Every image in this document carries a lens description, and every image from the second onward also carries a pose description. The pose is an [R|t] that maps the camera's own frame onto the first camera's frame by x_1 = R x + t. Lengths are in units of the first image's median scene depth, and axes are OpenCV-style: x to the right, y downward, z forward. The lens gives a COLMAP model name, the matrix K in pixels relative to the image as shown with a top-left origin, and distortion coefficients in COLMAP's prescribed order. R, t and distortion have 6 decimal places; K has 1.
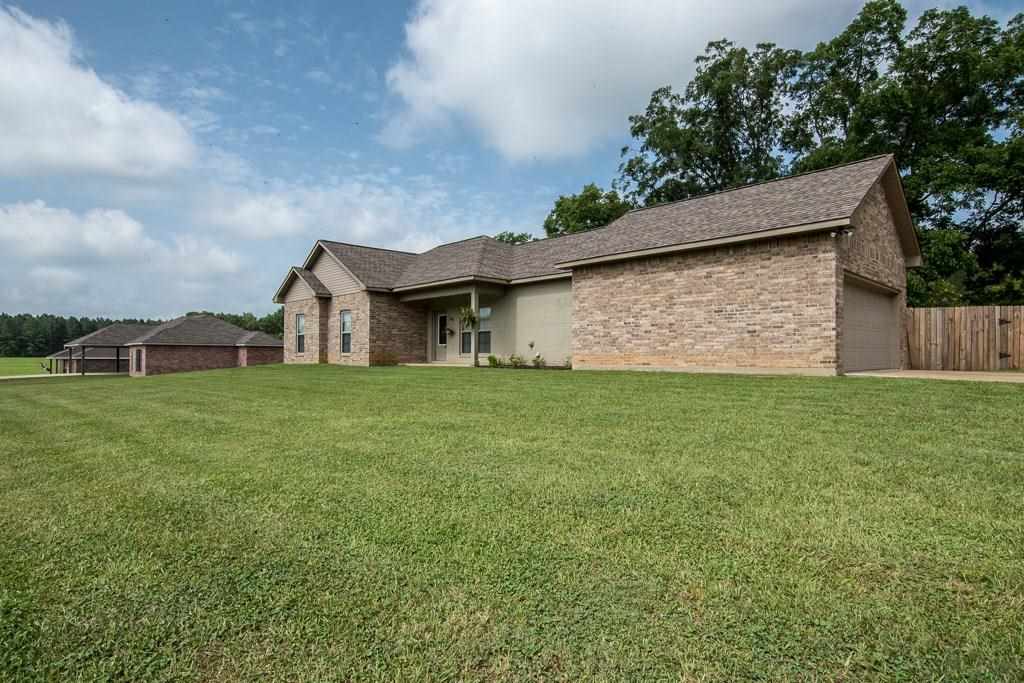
lens RADIAL K [[550.1, 0, 512.0], [0, 550.1, 341.5], [0, 0, 1]] dist [-0.000019, 0.000023]
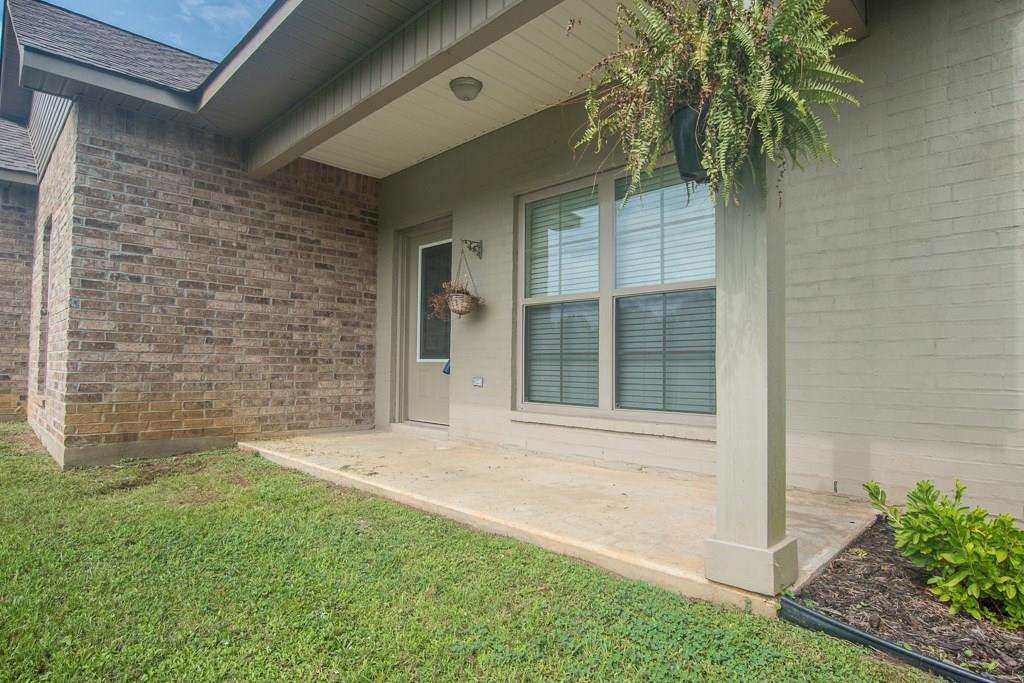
lens RADIAL K [[550.1, 0, 512.0], [0, 550.1, 341.5], [0, 0, 1]] dist [-0.000019, 0.000023]
pose [[0.999830, 0.008963, 0.016115, -0.098746], [-0.008638, 0.999761, -0.020093, 0.002017], [-0.016291, 0.019950, 0.999668, 0.782745]]
